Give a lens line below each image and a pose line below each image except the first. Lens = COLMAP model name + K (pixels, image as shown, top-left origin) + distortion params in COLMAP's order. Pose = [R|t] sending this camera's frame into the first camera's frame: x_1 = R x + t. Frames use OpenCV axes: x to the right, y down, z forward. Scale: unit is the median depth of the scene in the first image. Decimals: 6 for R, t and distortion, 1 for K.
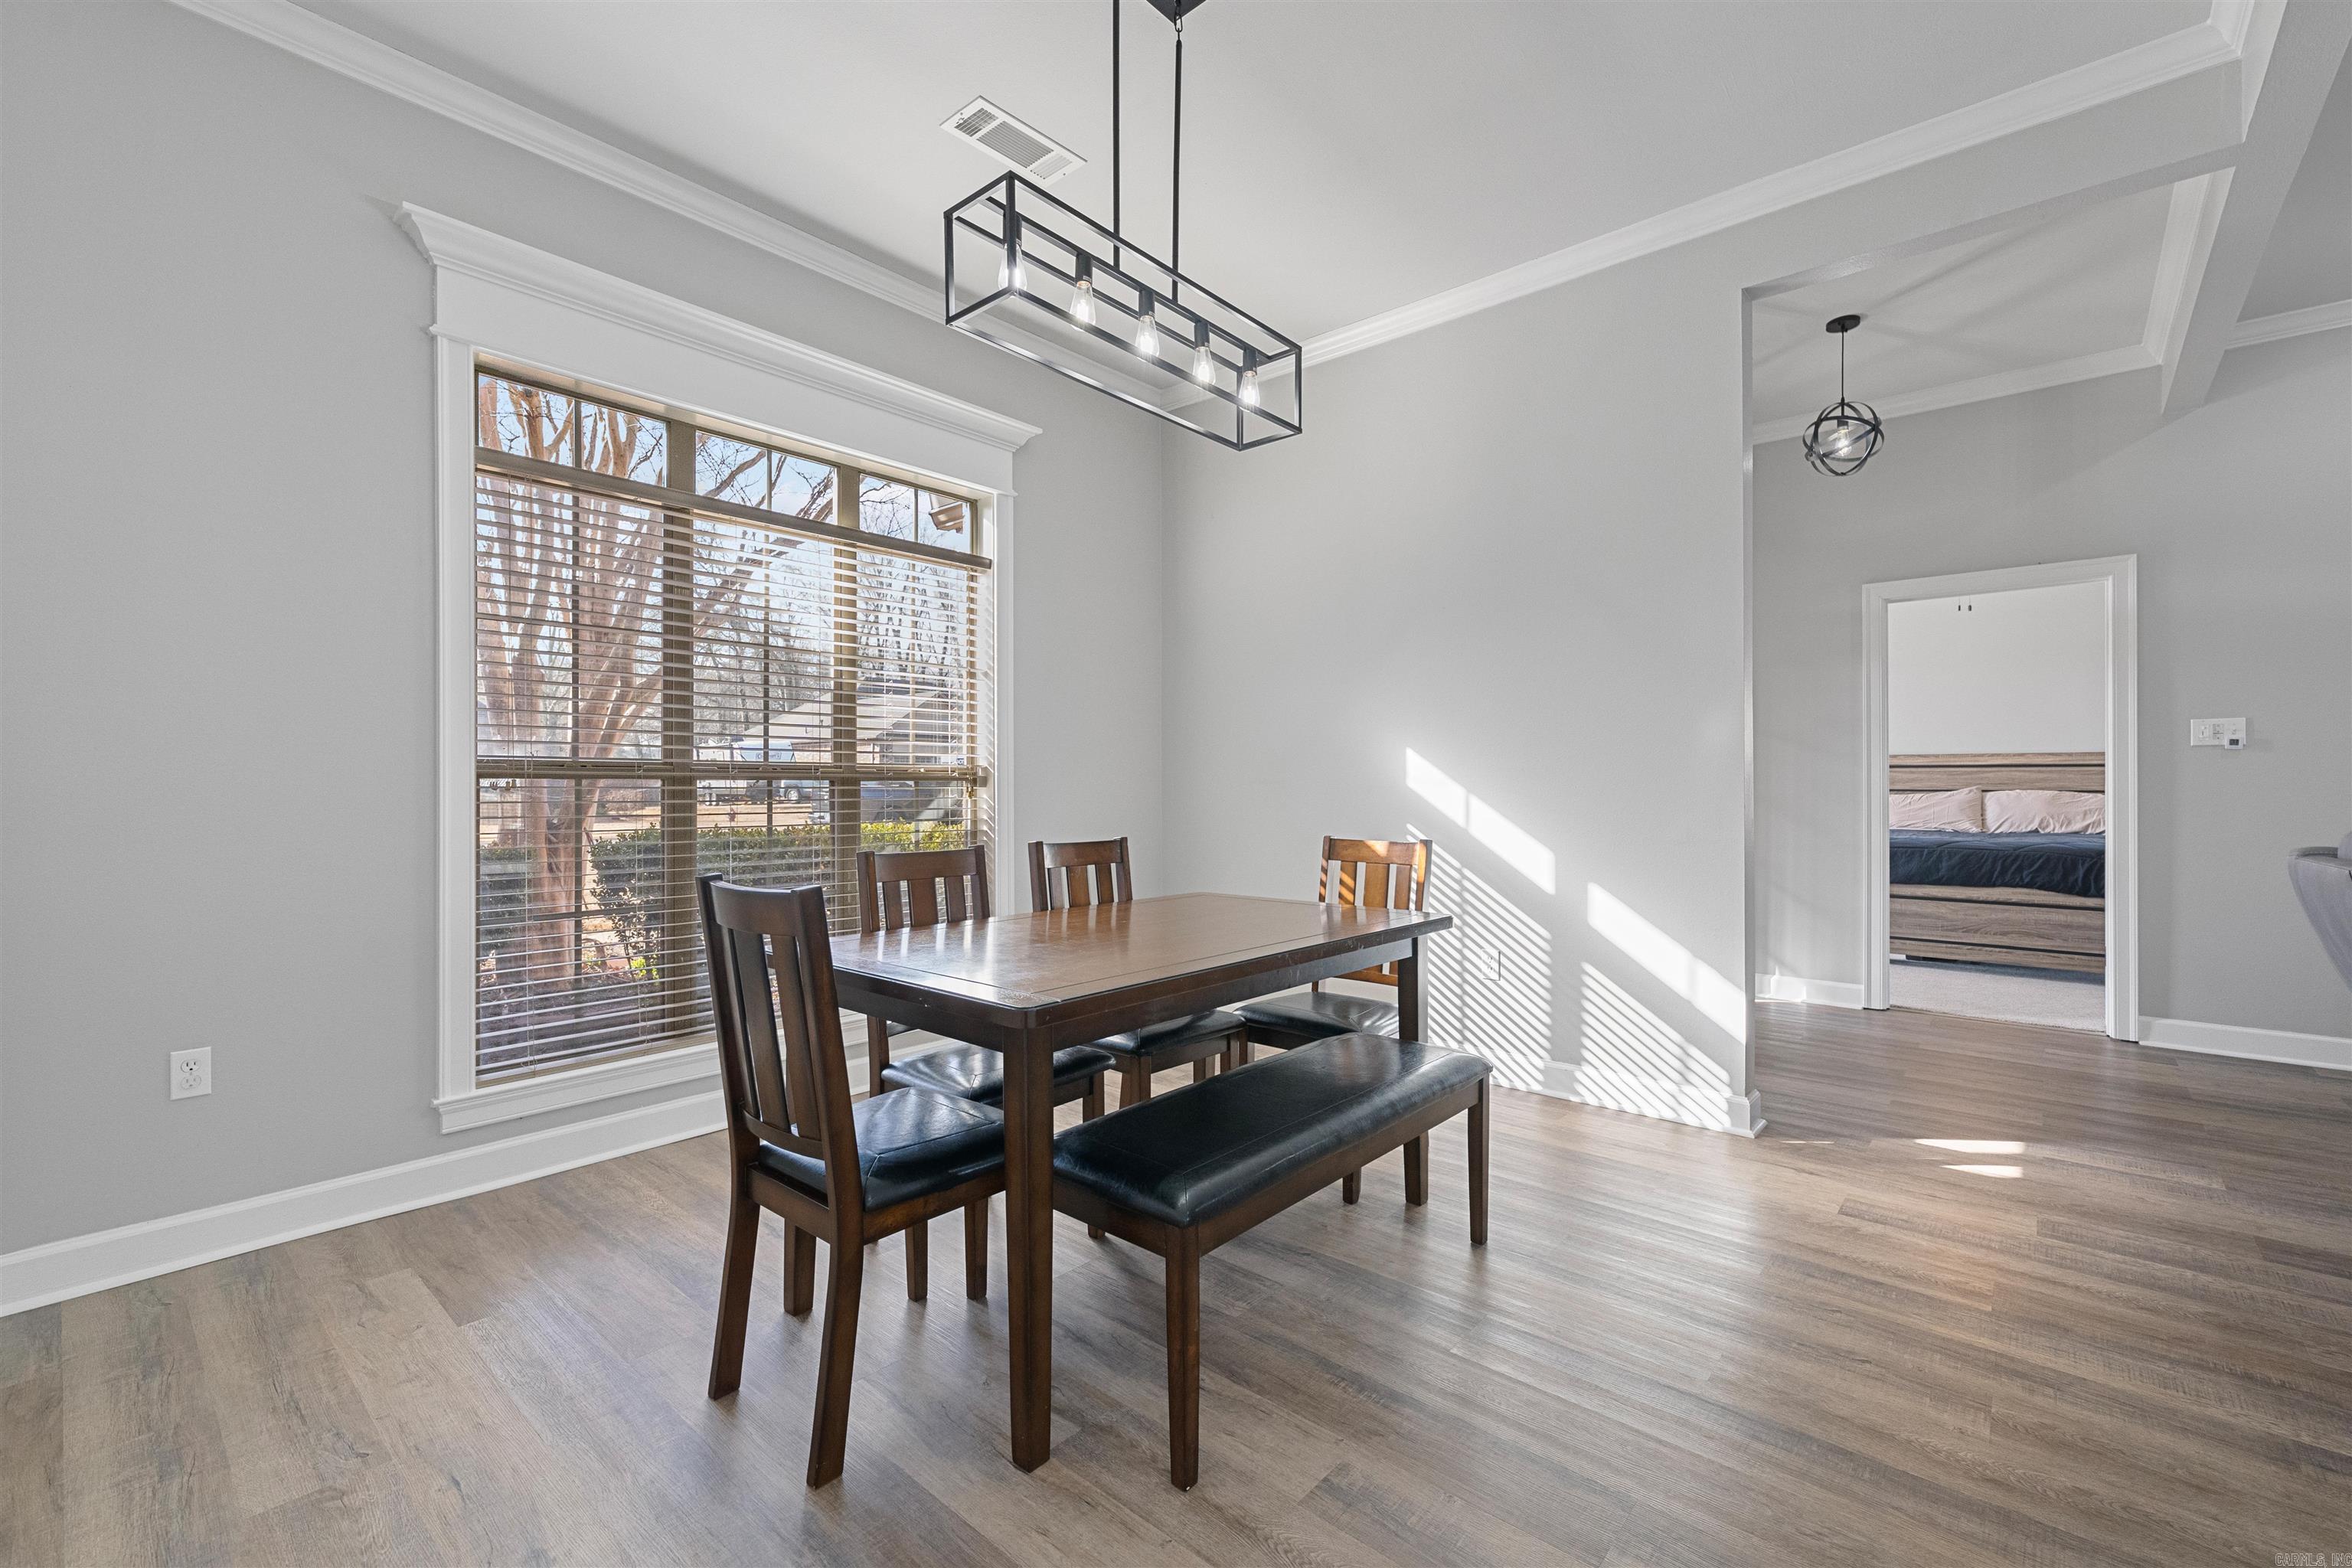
lens RADIAL K [[1019.1, 0, 1155.0], [0, 1019.1, 778.3], [0, 0, 1]] dist [-0.008932, -0.001326]
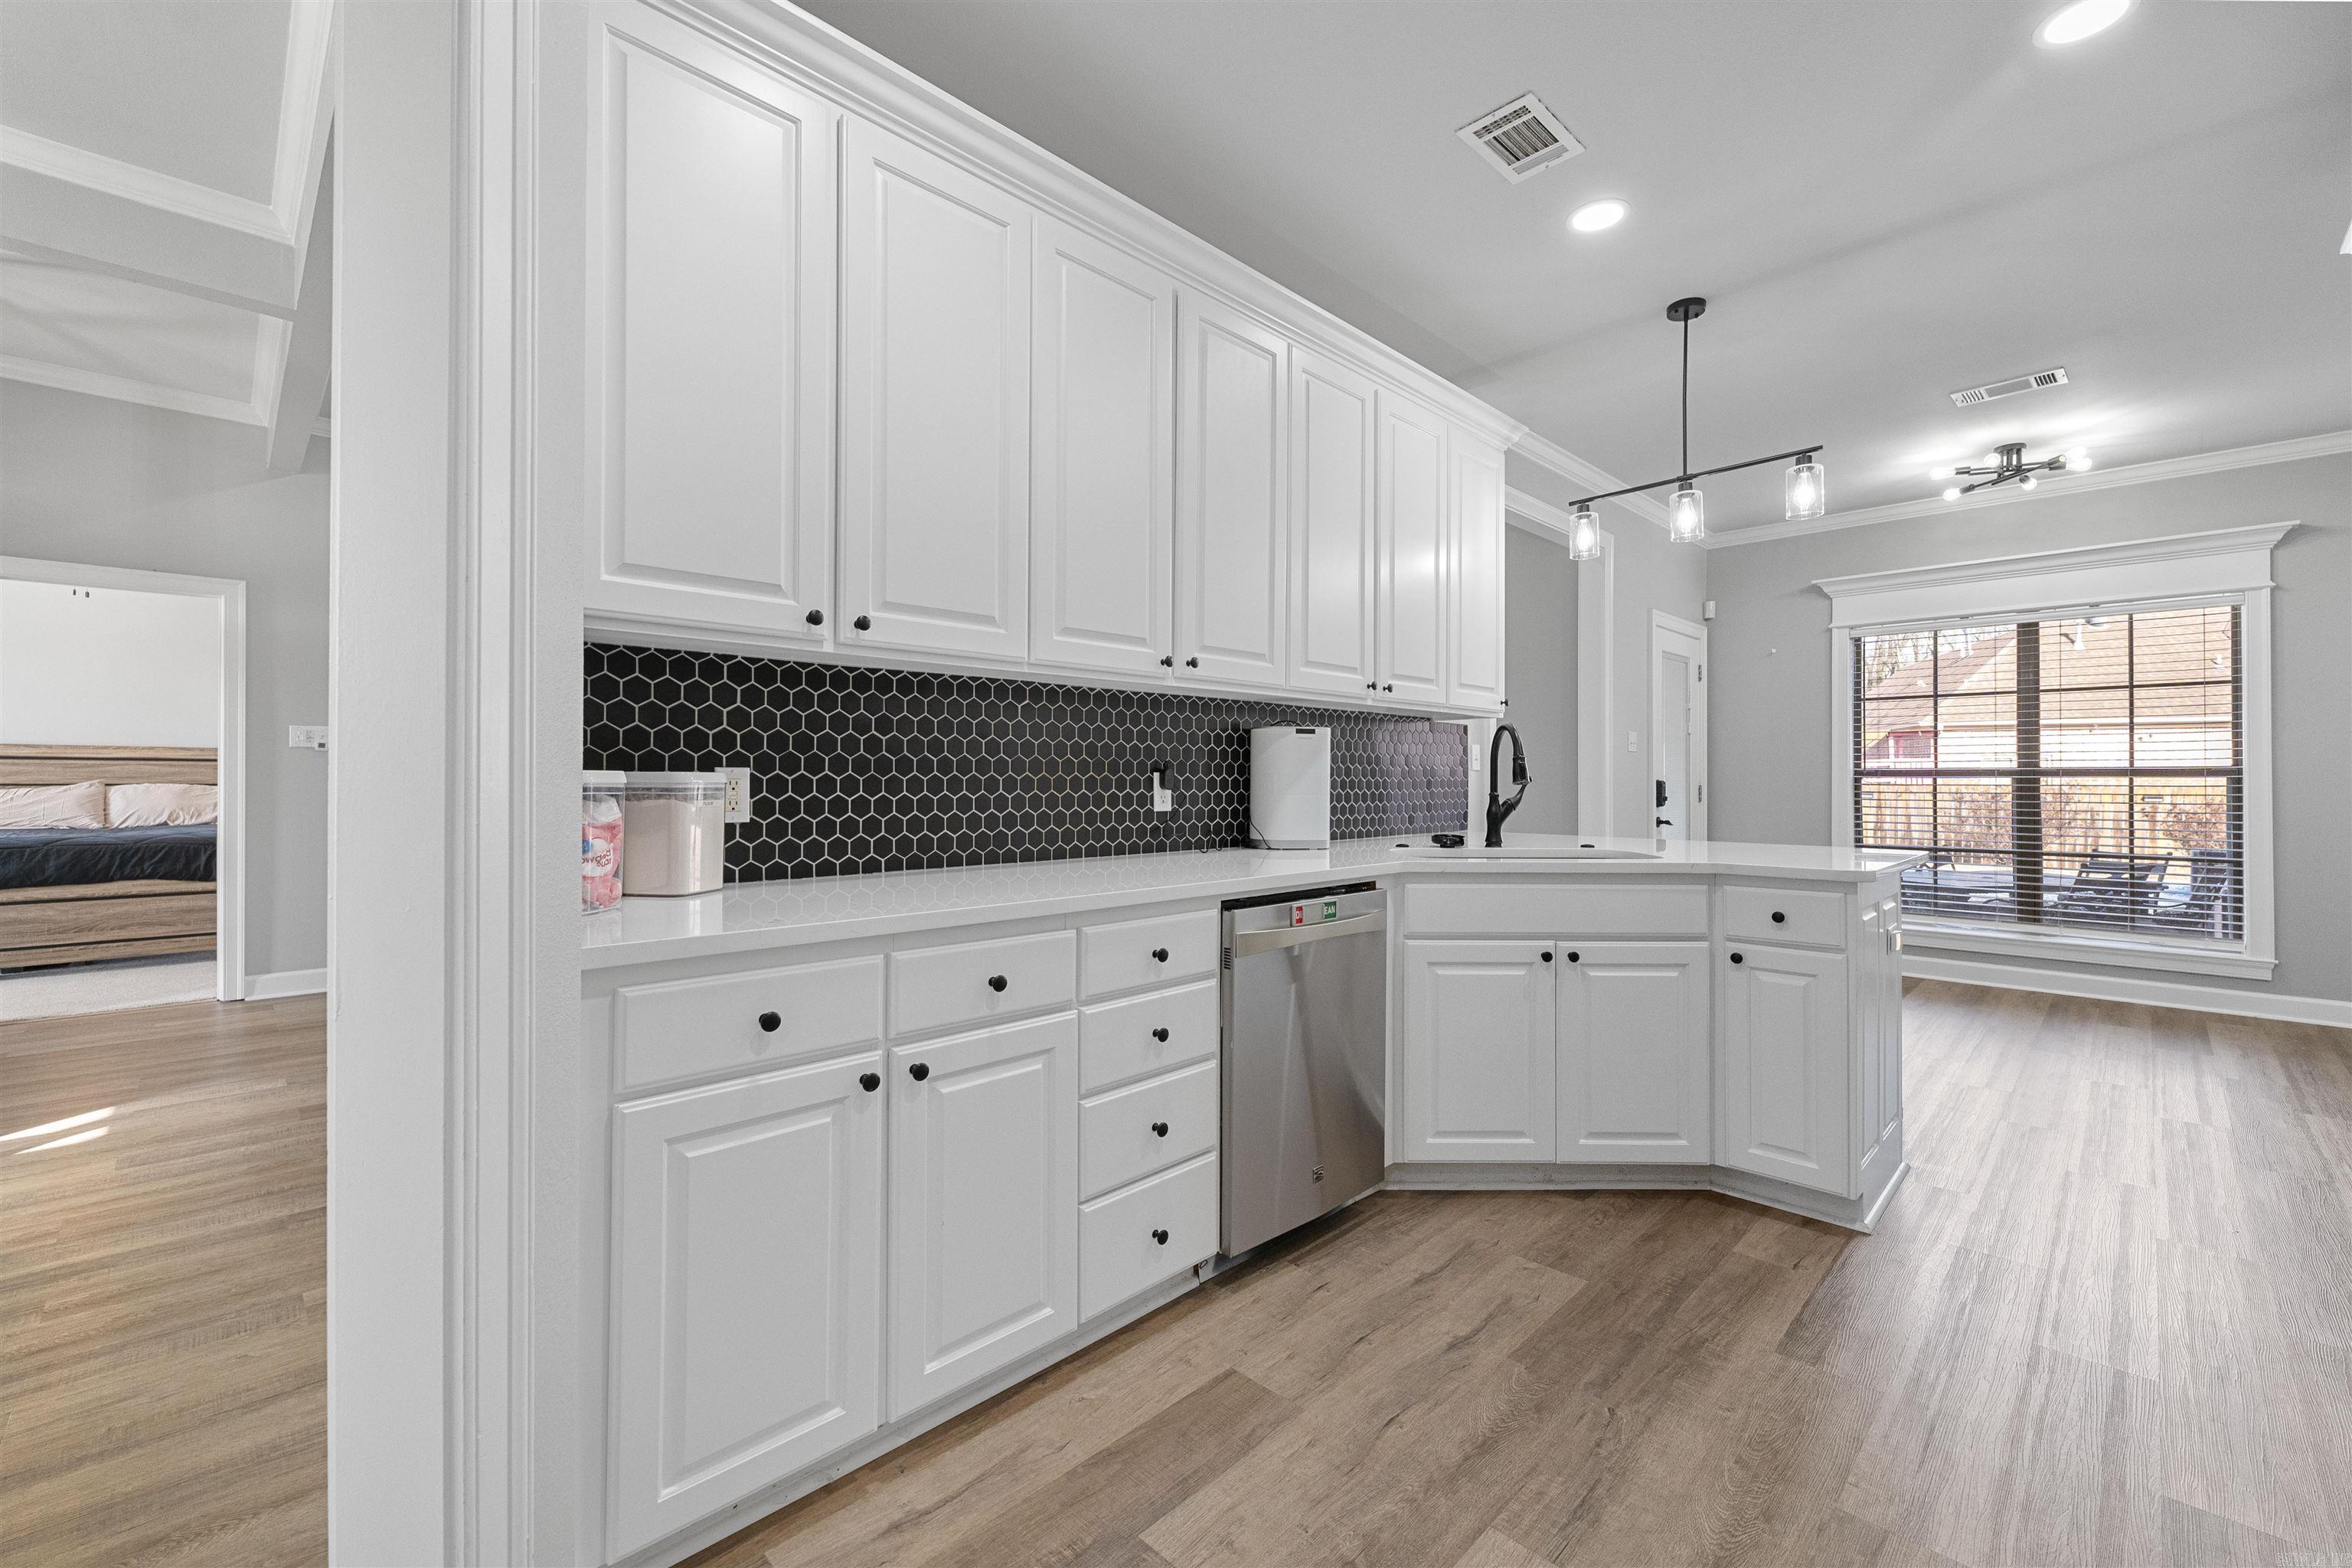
lens RADIAL K [[973.8, 0, 1182.5], [0, 973.8, 780.9], [0, 0, 1]] dist [-0.002225, -0.001176]
pose [[0.057890, -0.000407, 0.998323, -0.100971], [-0.007963, 0.999968, 0.000869, -0.000493], [-0.998291, -0.008000, 0.057884, -0.178289]]
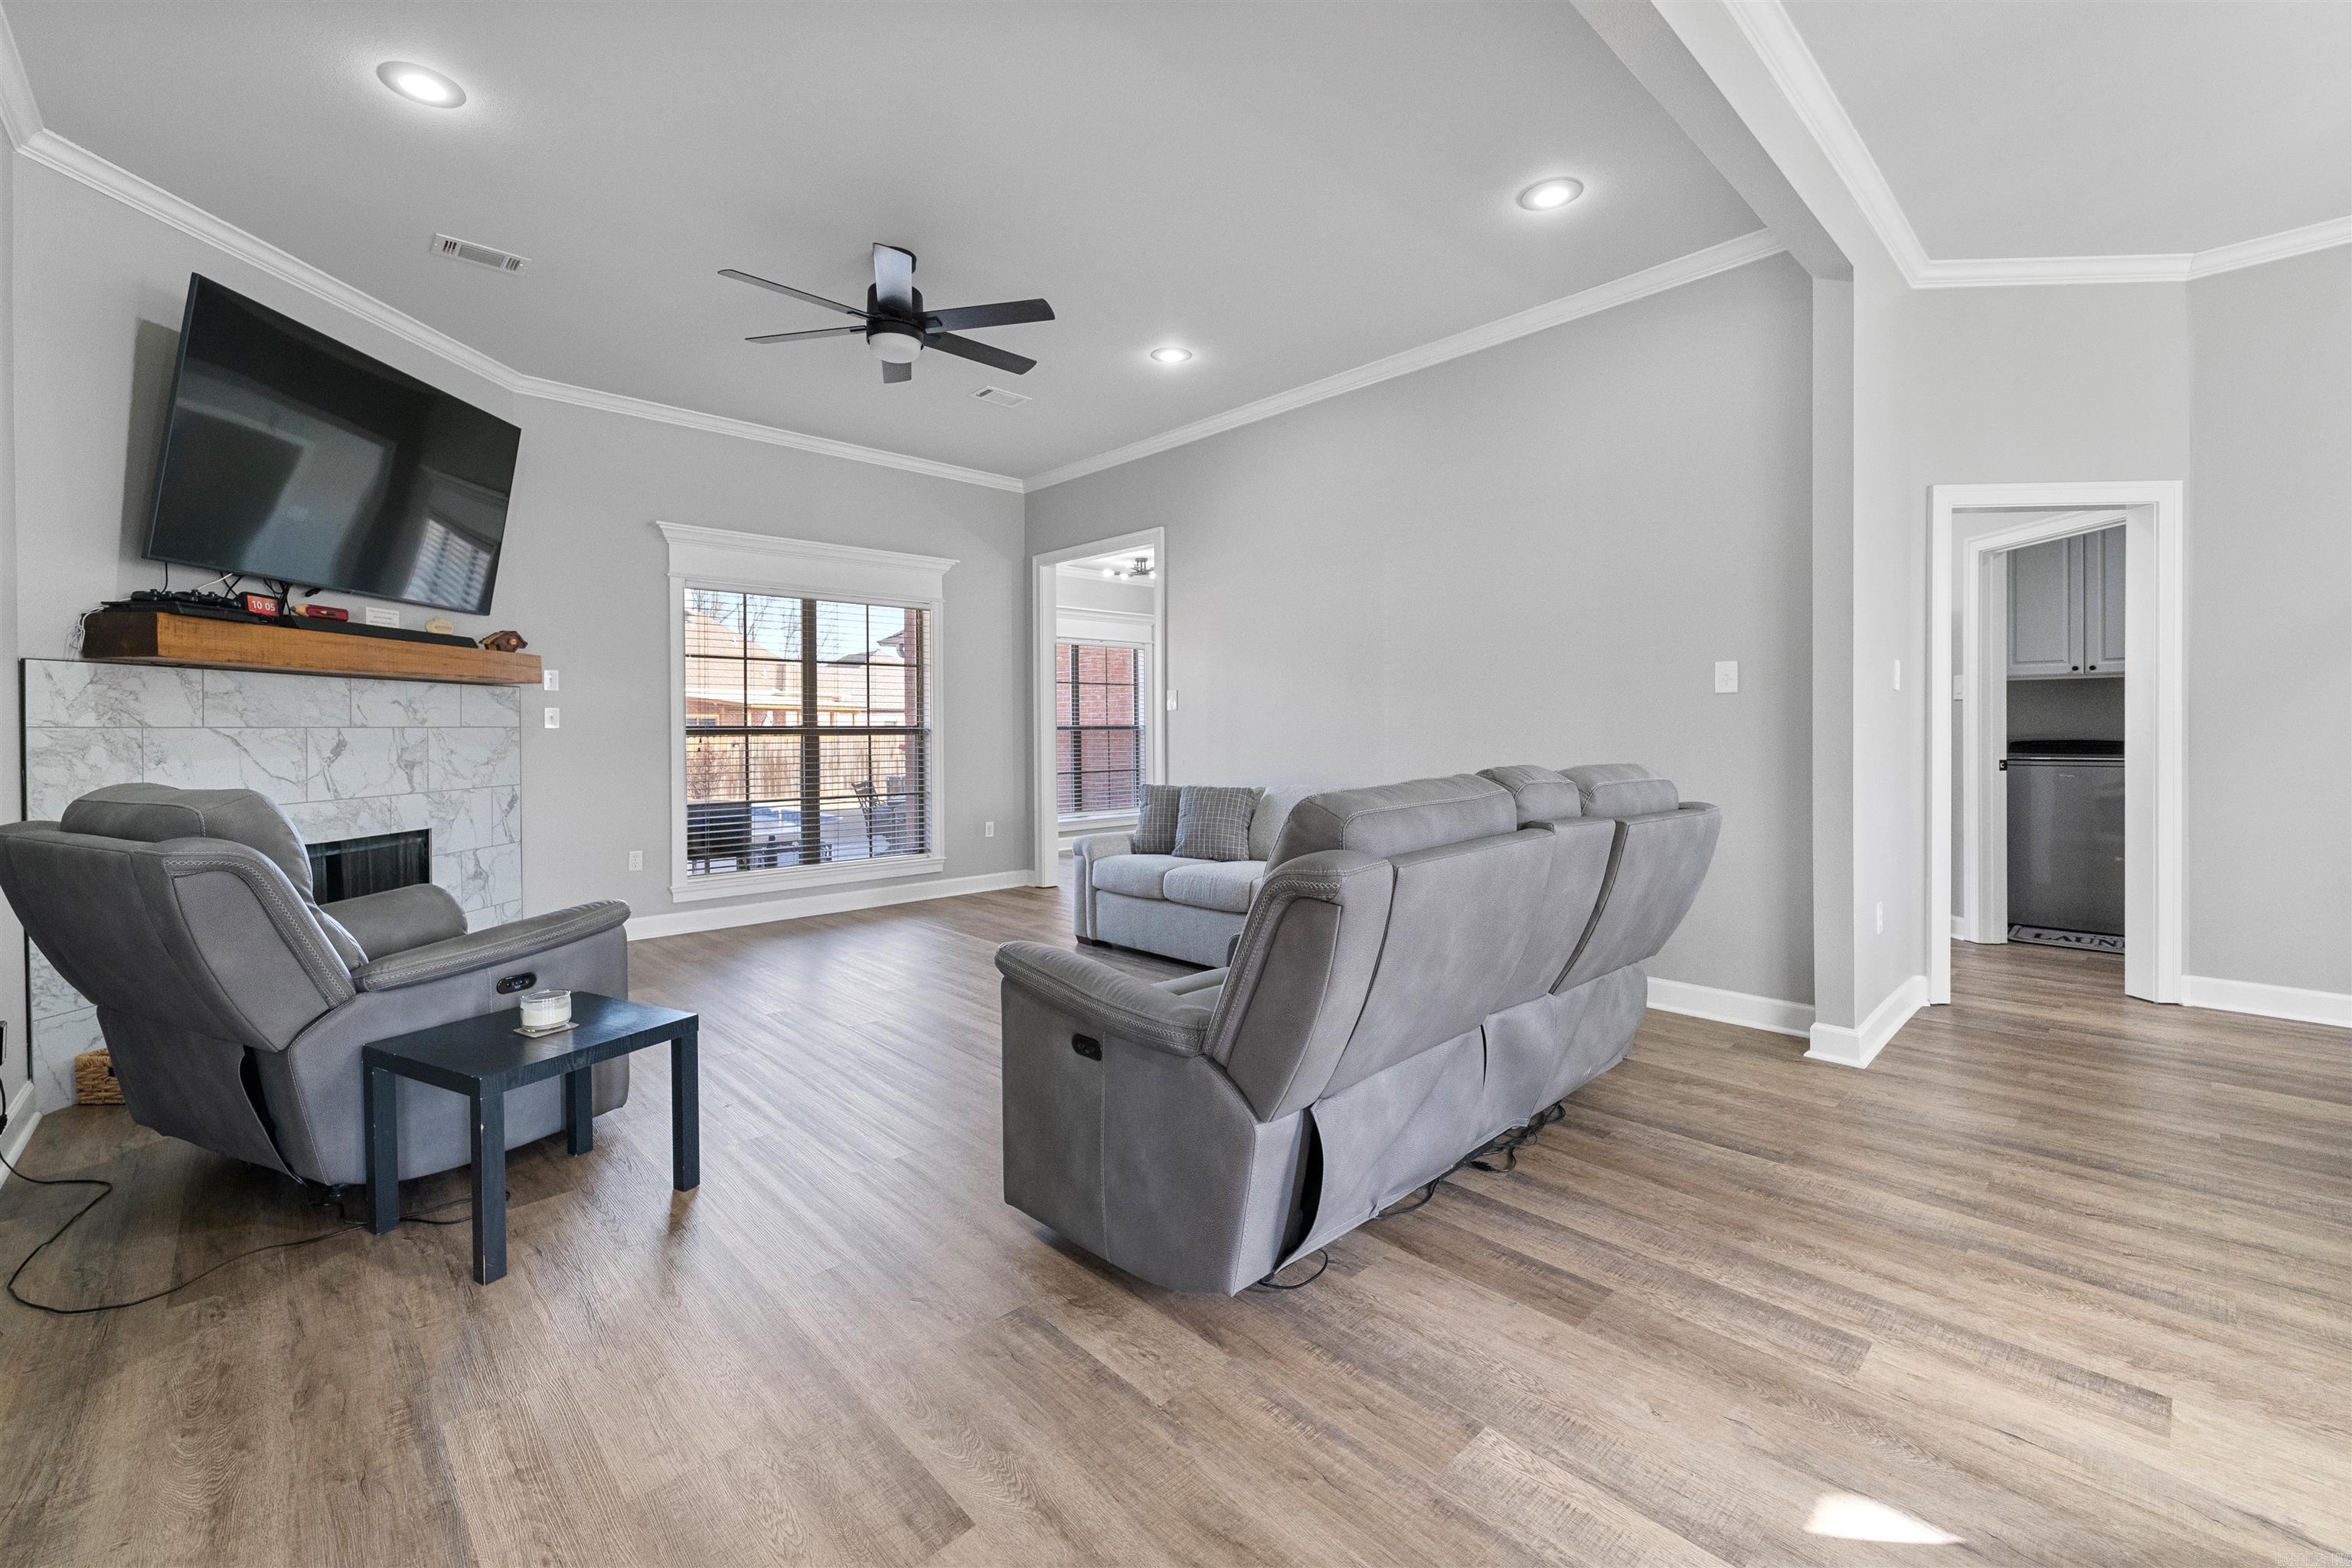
lens RADIAL K [[973.8, 0, 1170.6], [0, 973.8, 740.6], [0, 0, 1]] dist [-0.002225, -0.001176]
pose [[-0.995797, 0.005804, 0.091407, 0.875953], [0.006421, 0.999959, 0.006460, -0.006002], [-0.091366, 0.007020, -0.995793, 1.166940]]
